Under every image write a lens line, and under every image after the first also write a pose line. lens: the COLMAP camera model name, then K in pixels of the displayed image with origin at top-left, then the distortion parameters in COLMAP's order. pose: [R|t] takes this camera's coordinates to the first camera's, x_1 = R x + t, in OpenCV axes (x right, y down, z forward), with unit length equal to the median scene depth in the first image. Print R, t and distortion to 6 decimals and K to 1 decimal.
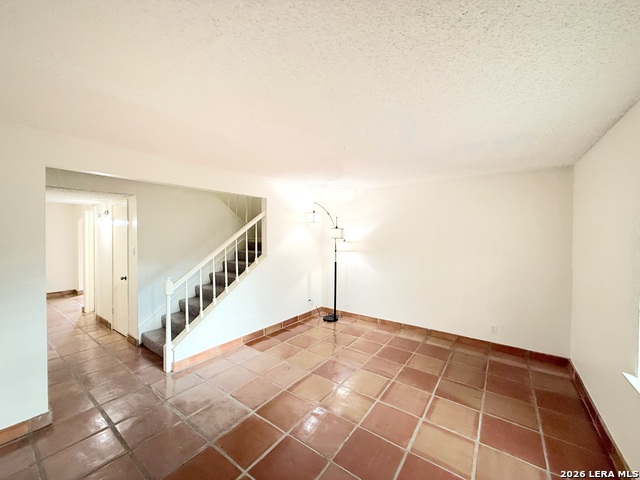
lens RADIAL K [[255.2, 0, 321.4], [0, 255.2, 236.4], [0, 0, 1]] dist [0.000937, 0.000356]
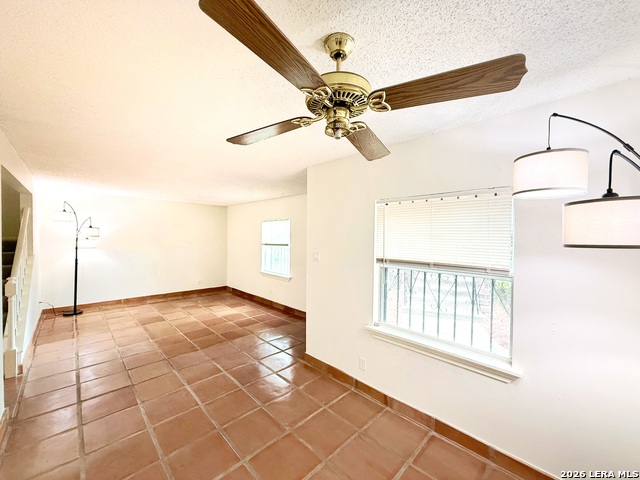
lens RADIAL K [[255.2, 0, 318.7], [0, 255.2, 239.8], [0, 0, 1]] dist [0.000937, 0.000356]
pose [[0.175202, -0.026237, 0.984183, -0.876787], [0.004414, 0.999656, 0.025864, -0.003186], [-0.984523, -0.000188, 0.175257, -0.188429]]
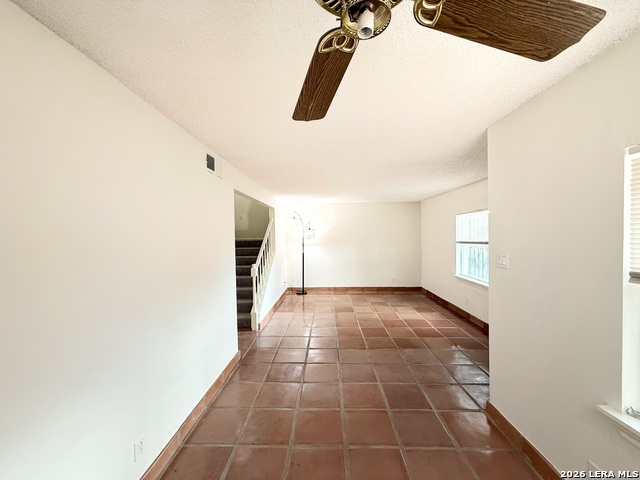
lens RADIAL K [[255.2, 0, 318.6], [0, 255.2, 239.7], [0, 0, 1]] dist [0.000937, 0.000356]
pose [[0.833193, -0.037866, 0.551685, -0.712472], [0.034636, 0.999267, 0.016277, 0.004038], [-0.551897, 0.005547, 0.833894, -0.256944]]
